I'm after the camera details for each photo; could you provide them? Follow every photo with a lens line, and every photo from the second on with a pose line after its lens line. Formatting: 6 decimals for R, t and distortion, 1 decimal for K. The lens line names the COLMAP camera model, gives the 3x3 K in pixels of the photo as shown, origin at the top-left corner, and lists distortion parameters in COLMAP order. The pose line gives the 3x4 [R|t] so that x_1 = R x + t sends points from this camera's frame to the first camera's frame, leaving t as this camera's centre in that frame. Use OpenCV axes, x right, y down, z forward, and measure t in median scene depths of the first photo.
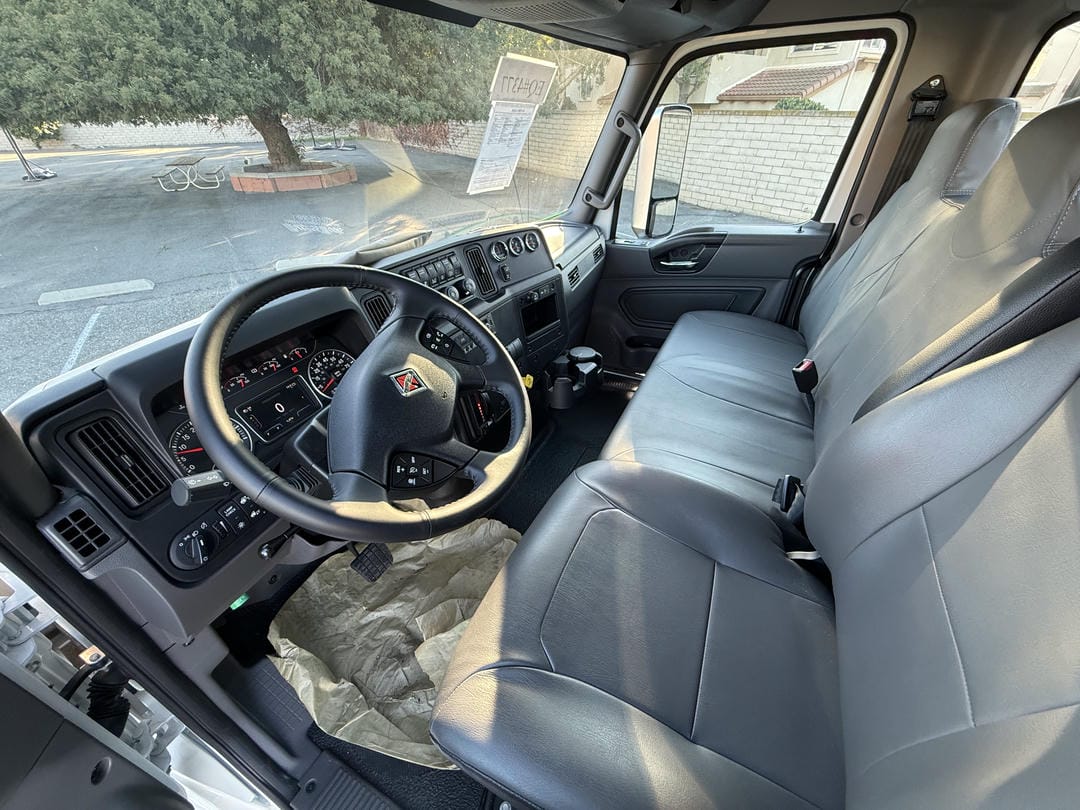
lens RADIAL K [[433.8, 0, 536.7], [0, 433.8, 406.1], [0, 0, 1]] dist [-0.002461, 0.001121]
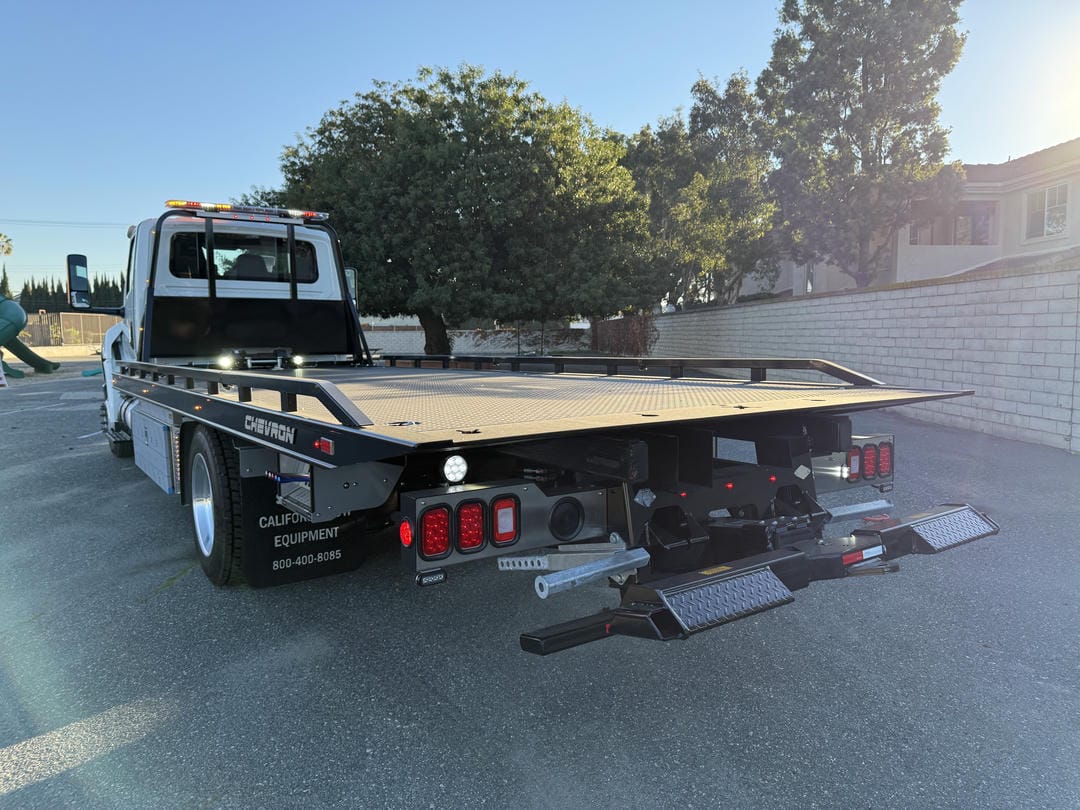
lens RADIAL K [[761.8, 0, 540.6], [0, 761.8, 414.3], [0, 0, 1]] dist [0.050525, -0.059295]
pose [[0.875083, 0.050620, -0.481319, 0.882423], [-0.273834, 0.871804, -0.406169, 0.405653], [0.399055, 0.487233, 0.776762, -0.422159]]
